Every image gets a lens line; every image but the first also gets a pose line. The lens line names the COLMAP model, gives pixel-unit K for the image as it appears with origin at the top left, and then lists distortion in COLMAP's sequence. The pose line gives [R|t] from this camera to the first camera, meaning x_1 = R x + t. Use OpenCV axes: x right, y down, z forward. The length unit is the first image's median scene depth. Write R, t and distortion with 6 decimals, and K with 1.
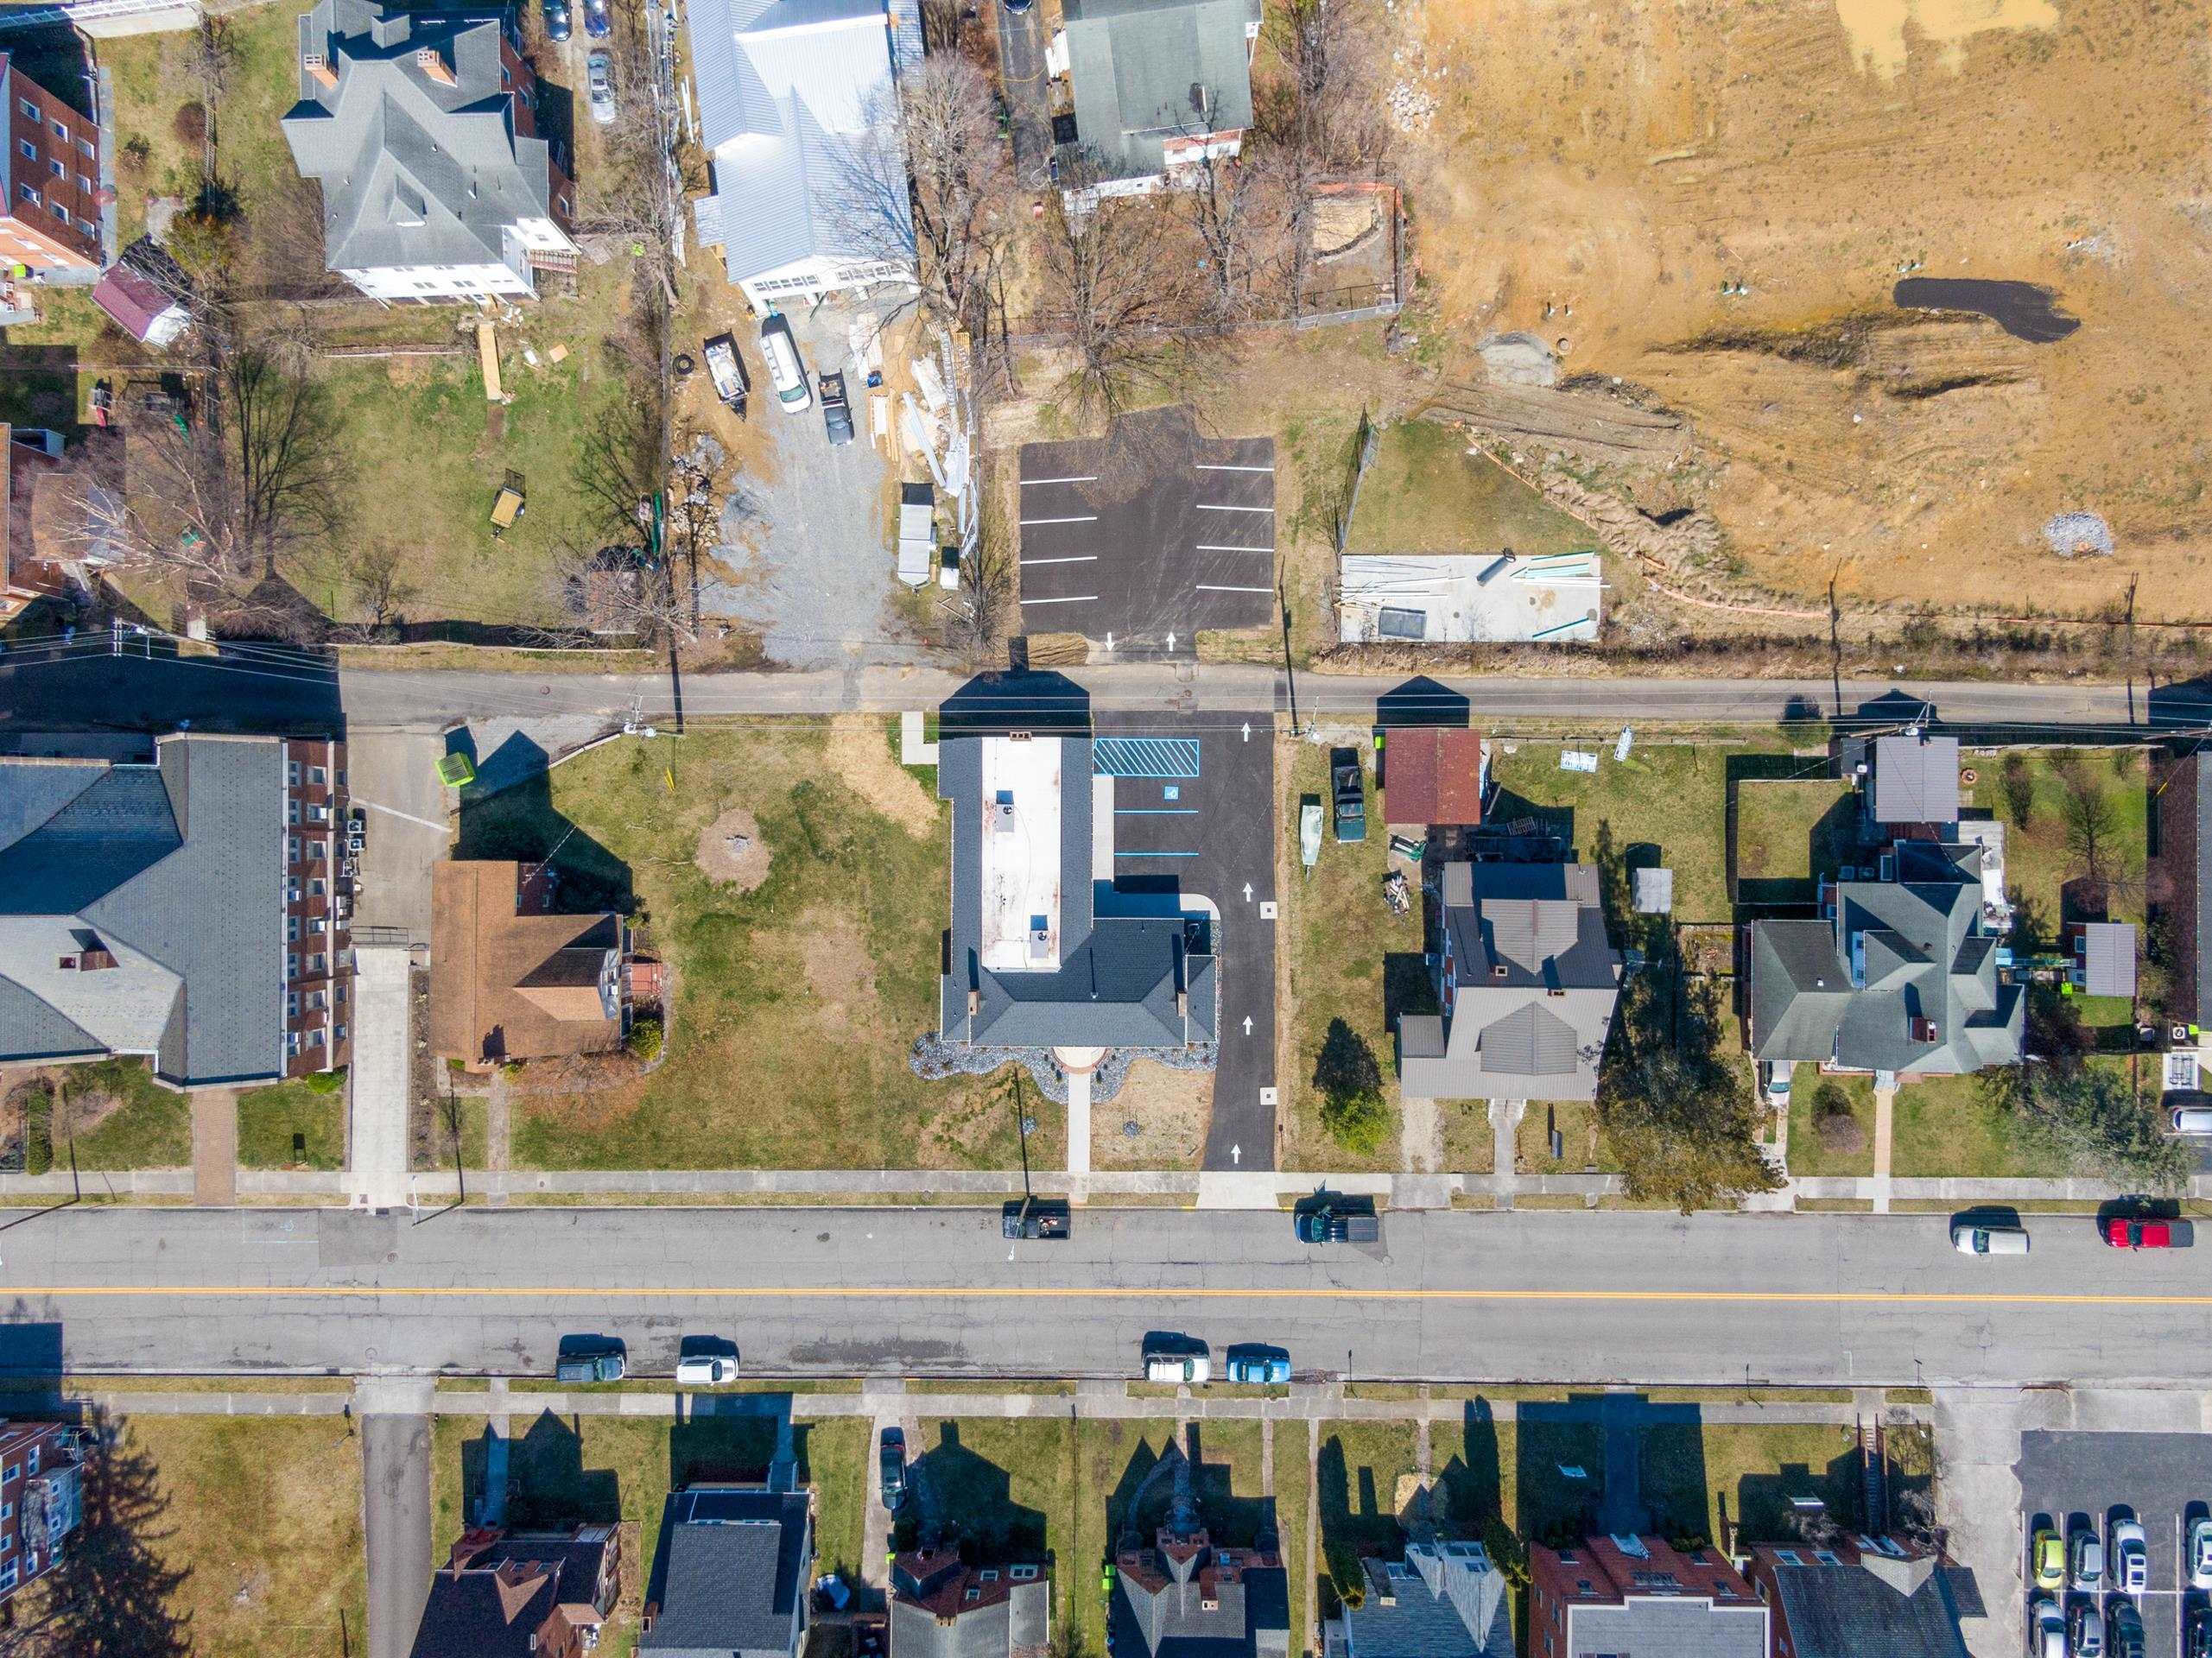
lens RADIAL K [[1580.7, 0, 1106.0], [0, 1580.7, 829.0], [0, 0, 1]] dist [0.065930, -0.108574]
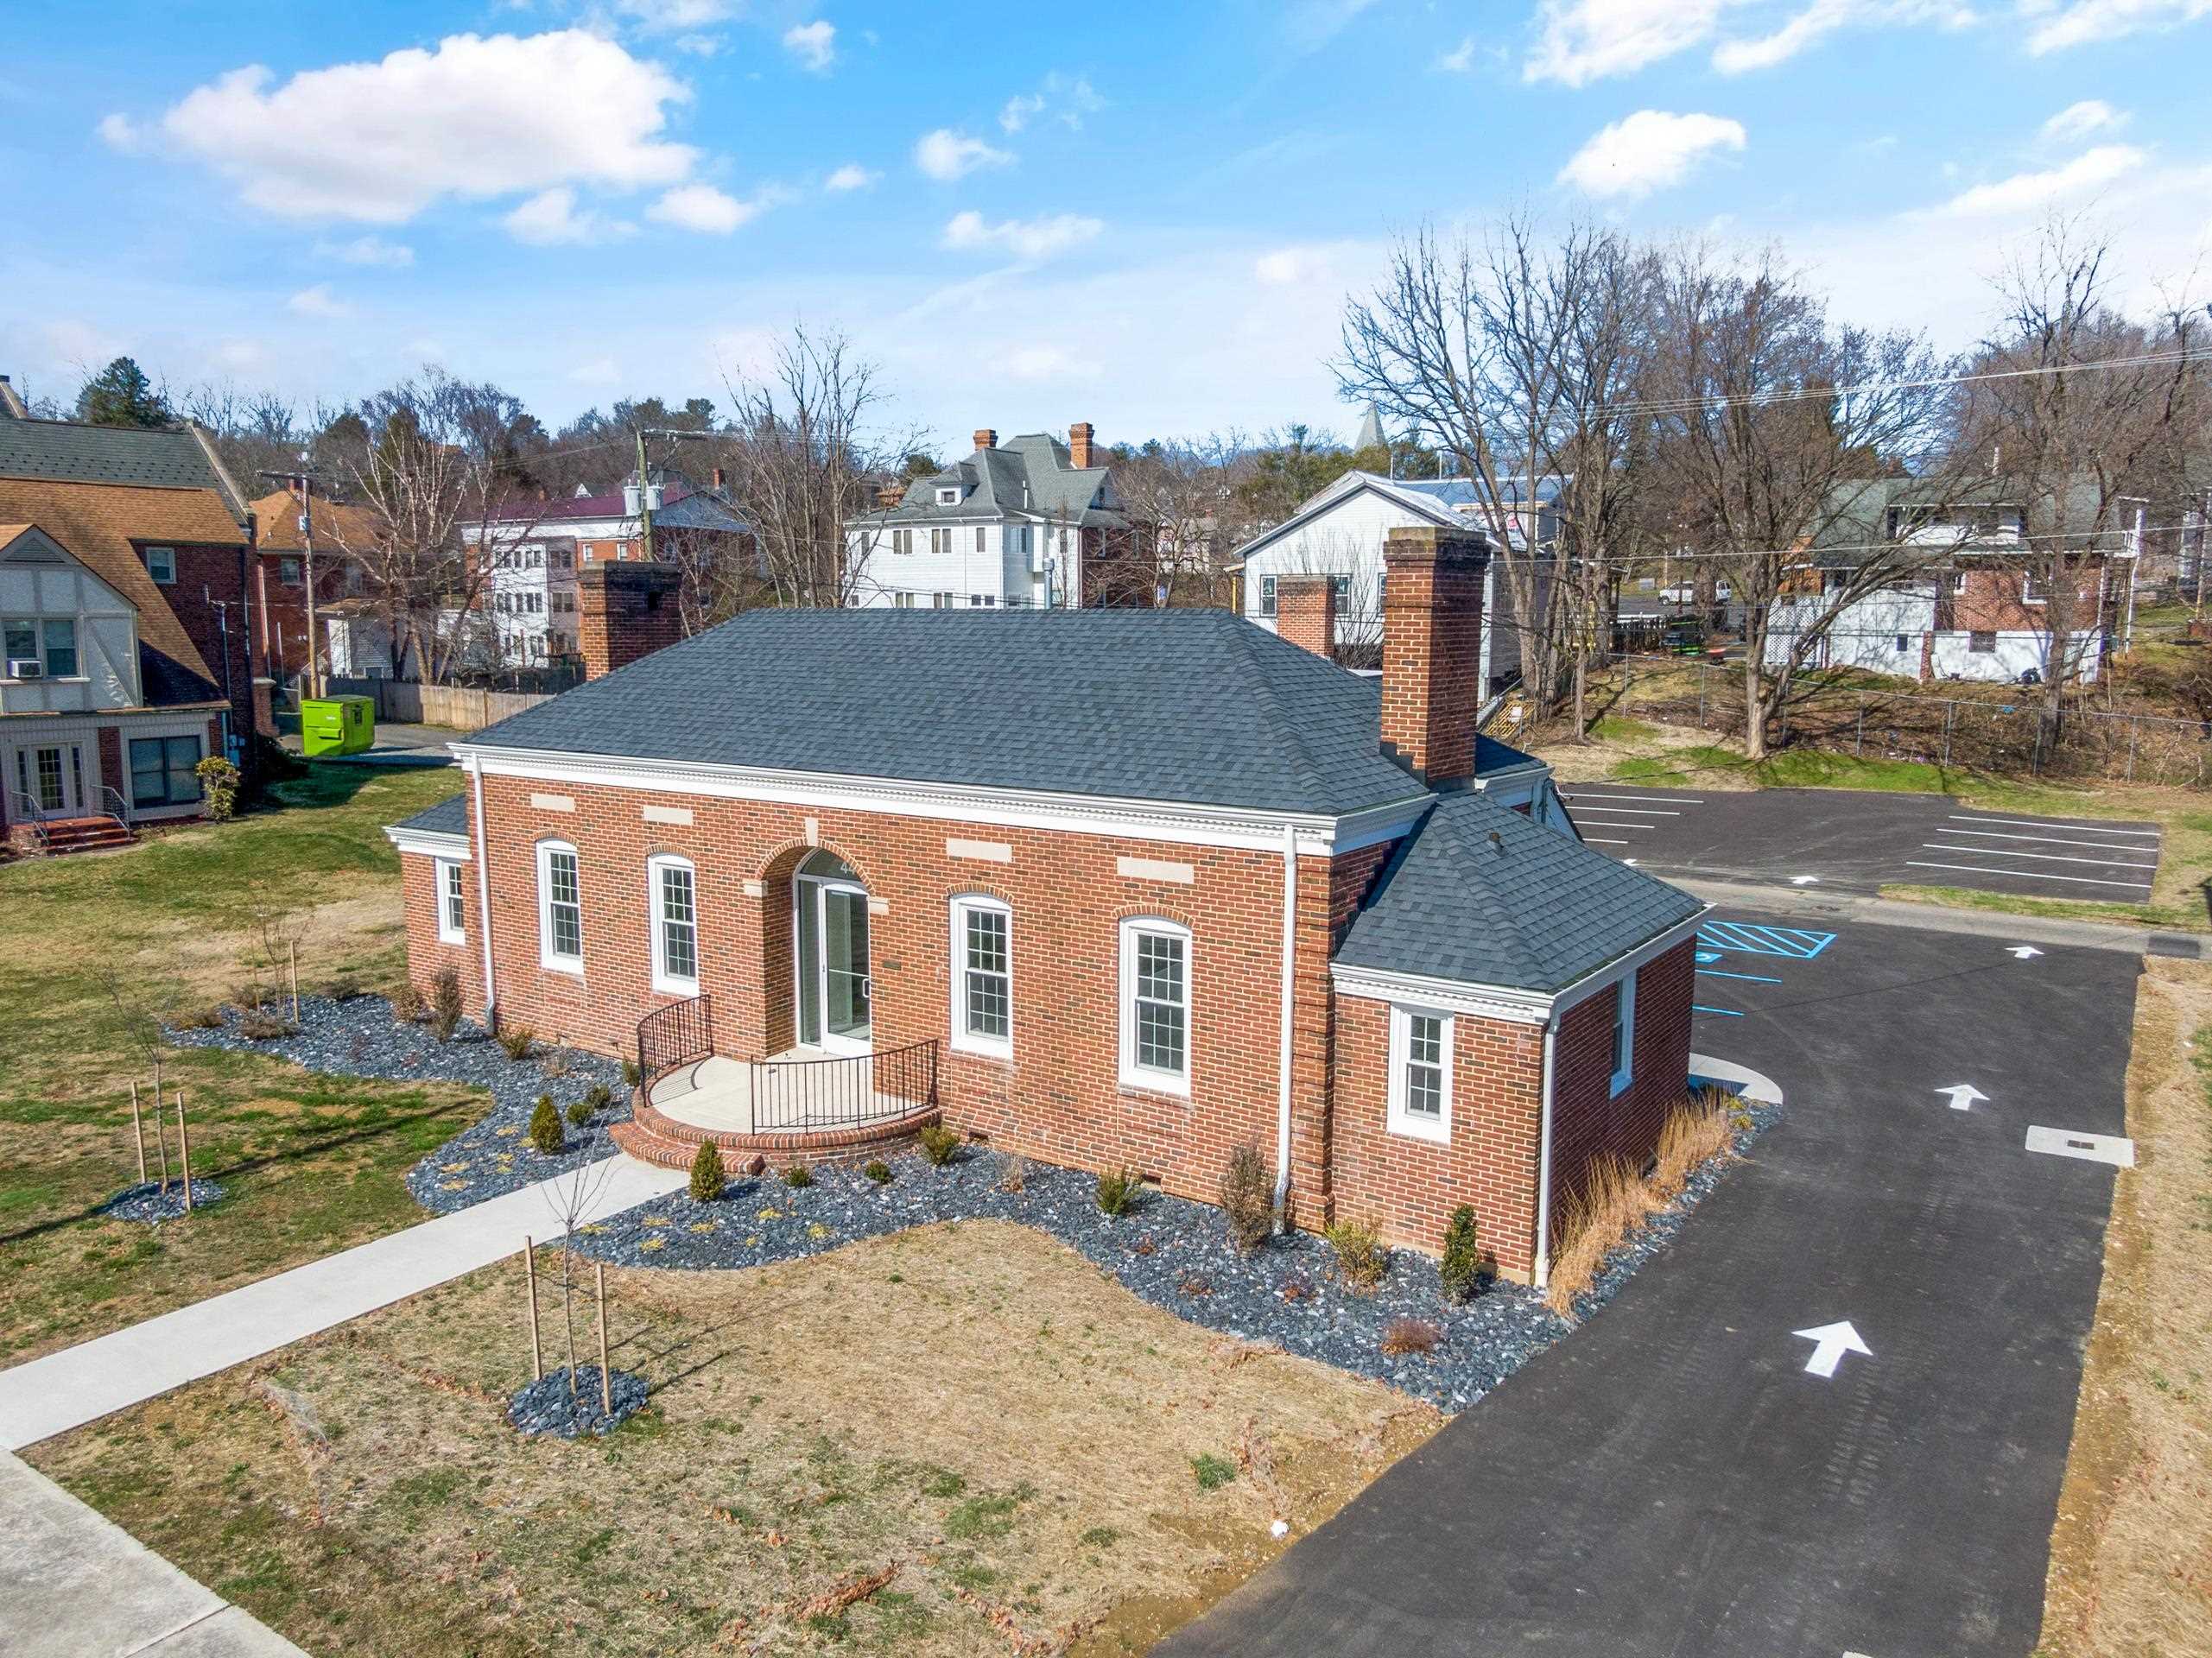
lens RADIAL K [[1580.7, 0, 1106.0], [0, 1580.7, 829.0], [0, 0, 1]] dist [0.065930, -0.108574]
pose [[0.825324, 0.087741, -0.557800, 0.109695], [-0.564590, 0.112809, -0.817626, 0.258538], [-0.008814, 0.989735, 0.142642, 0.941685]]
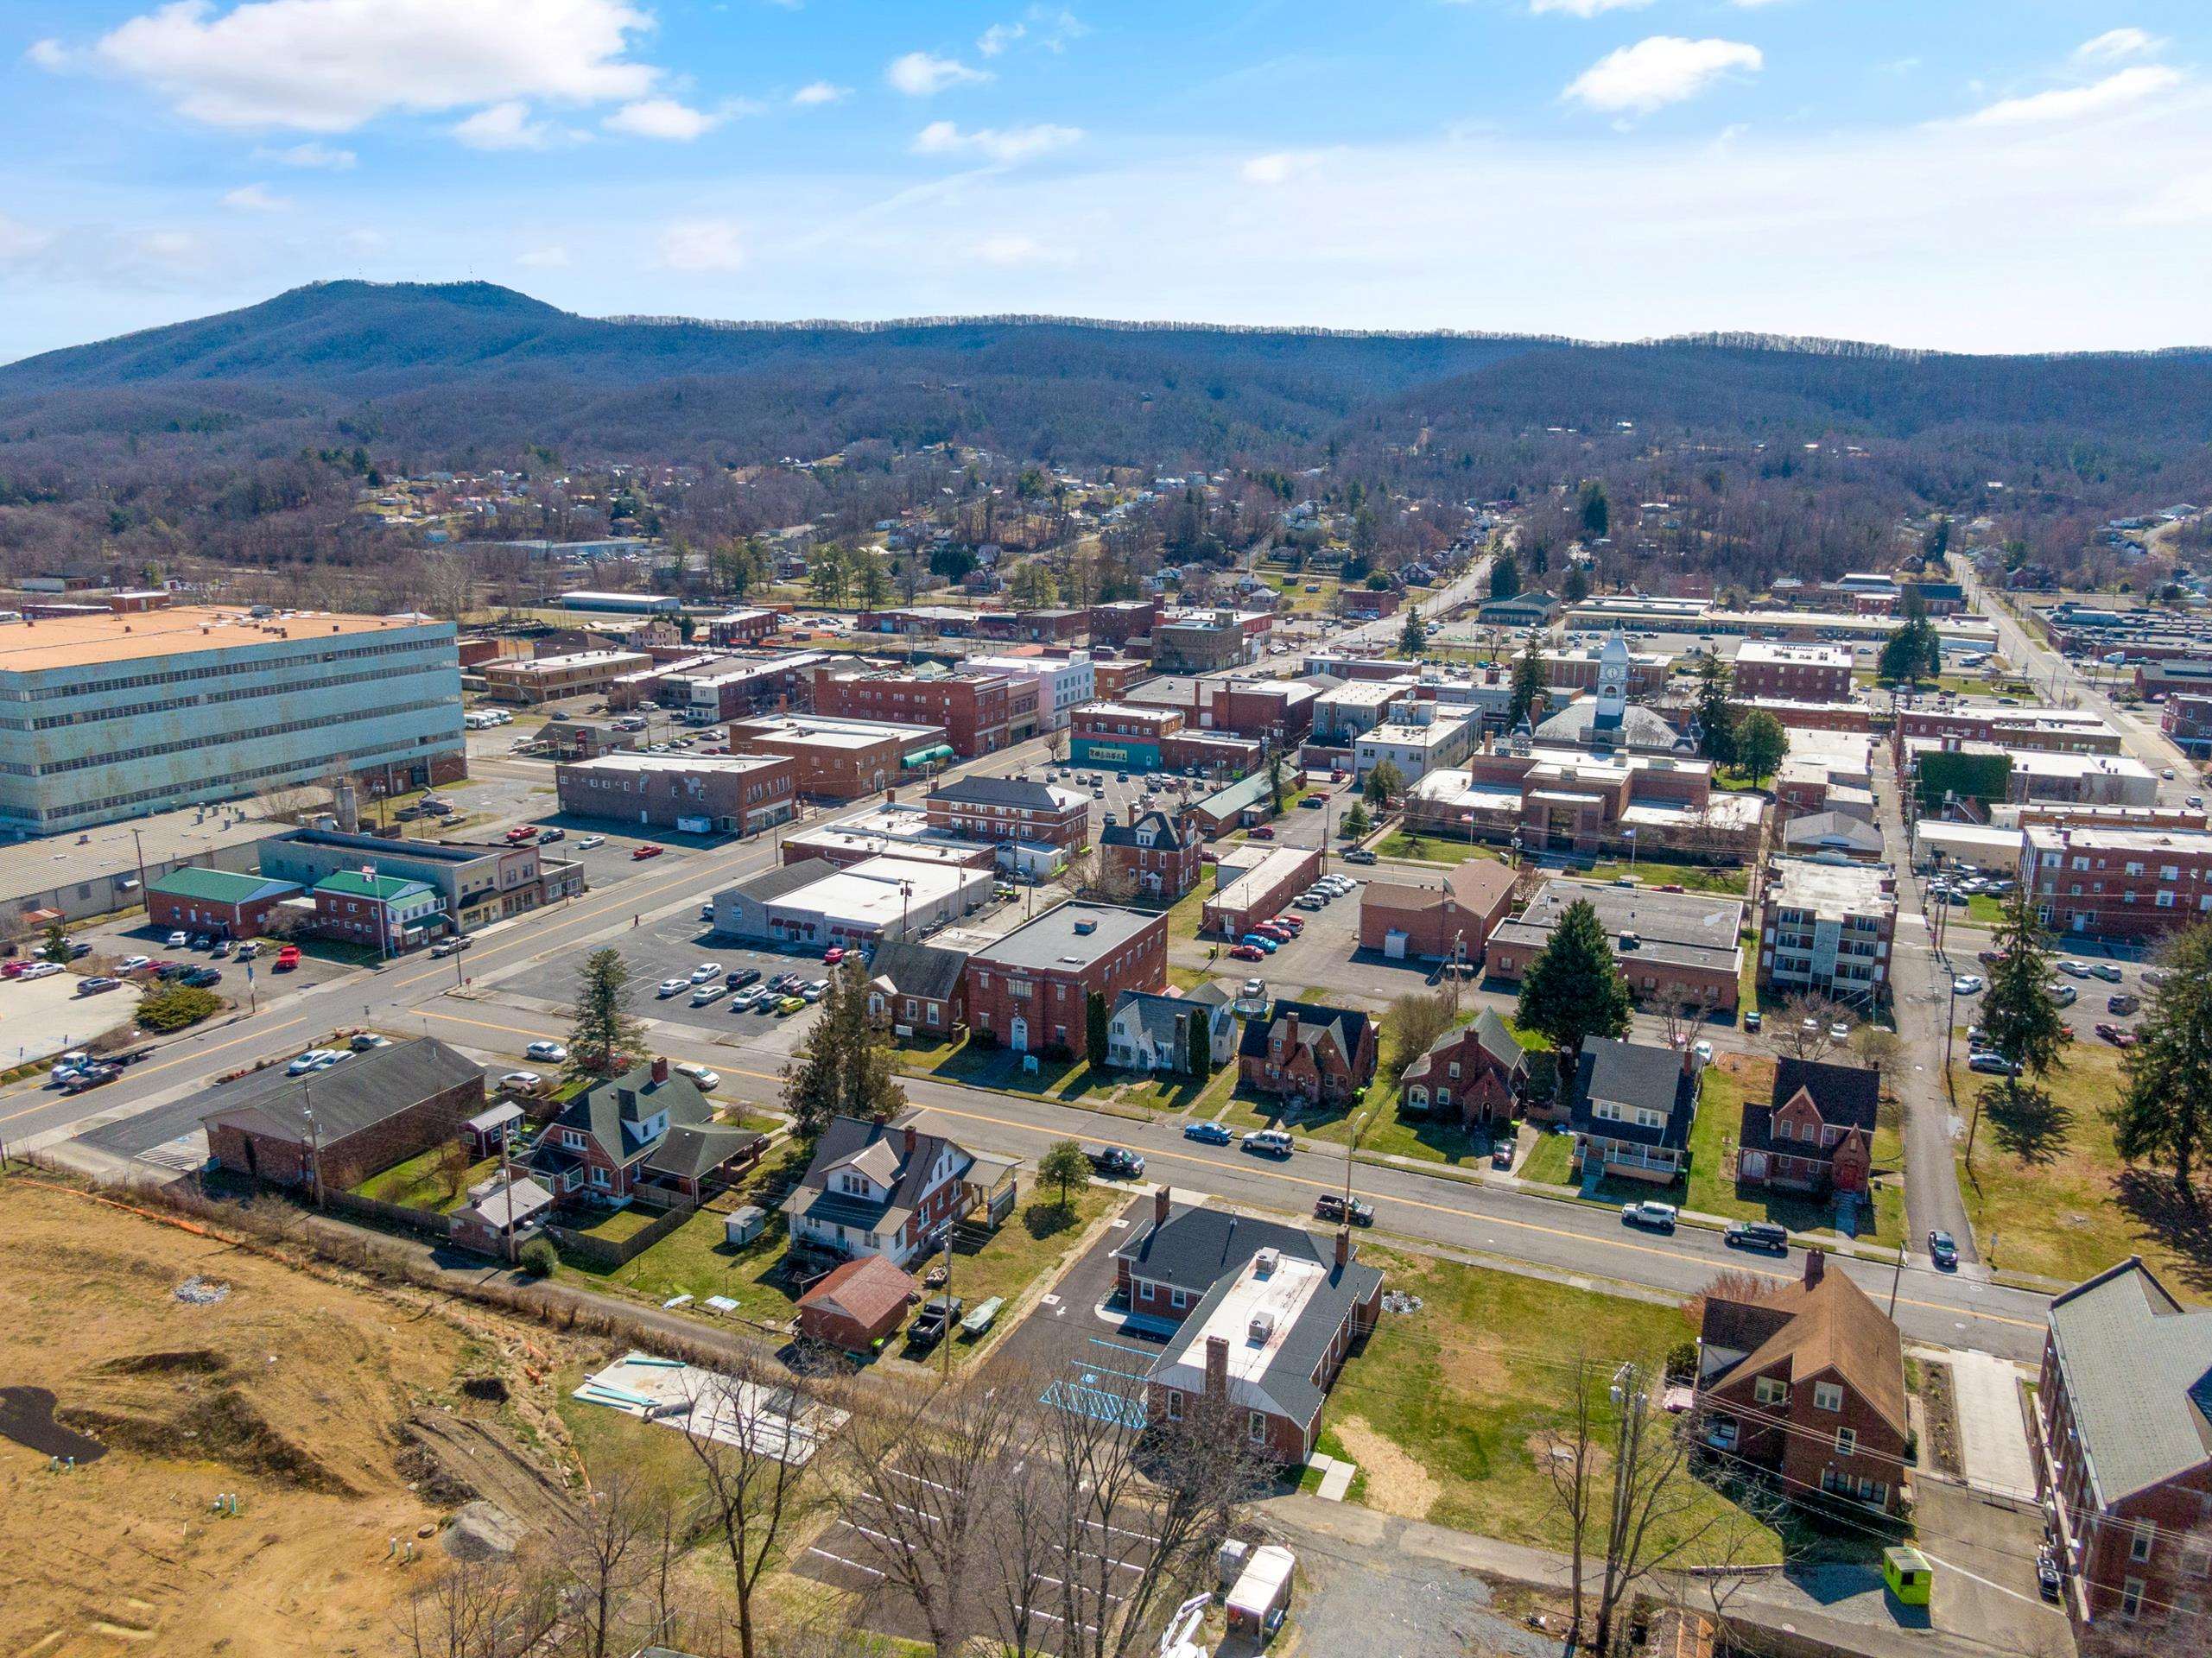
lens RADIAL K [[1580.7, 0, 1106.0], [0, 1580.7, 829.0], [0, 0, 1]] dist [0.065930, -0.108574]
pose [[-0.916208, -0.097723, 0.388604, -0.311328], [0.400575, -0.198836, 0.894430, -0.818470], [-0.010138, 0.975148, 0.221320, 0.462269]]
